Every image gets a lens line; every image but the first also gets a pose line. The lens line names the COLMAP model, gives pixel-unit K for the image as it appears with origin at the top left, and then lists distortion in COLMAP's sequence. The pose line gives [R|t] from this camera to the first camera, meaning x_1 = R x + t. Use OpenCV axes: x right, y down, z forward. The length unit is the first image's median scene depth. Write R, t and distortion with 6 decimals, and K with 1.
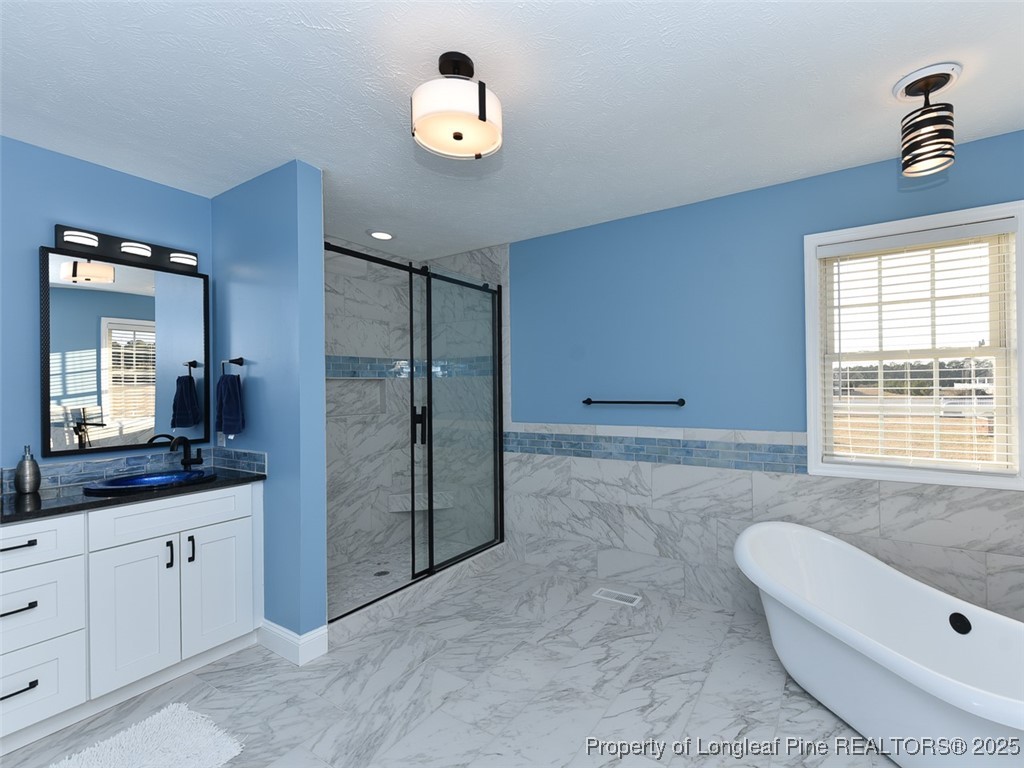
lens RADIAL K [[449.3, 0, 516.2], [0, 449.3, 392.9], [0, 0, 1]] dist [0.017442, -0.000758]
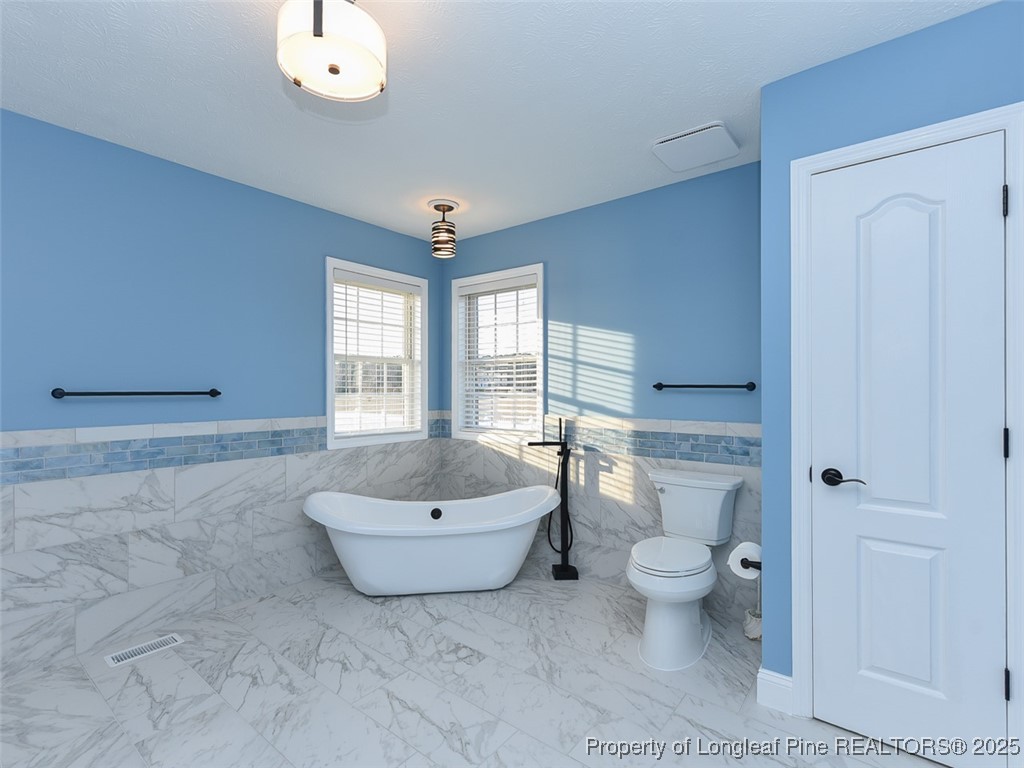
lens RADIAL K [[515.4, 0, 515.5], [0, 515.4, 384.2], [0, 0, 1]] dist [0.002965, -0.000593]
pose [[0.091132, 0.015304, 0.995721, -0.620709], [-0.002738, 0.999882, -0.015117, 0.018304], [-0.995835, -0.001348, 0.091163, 0.316973]]
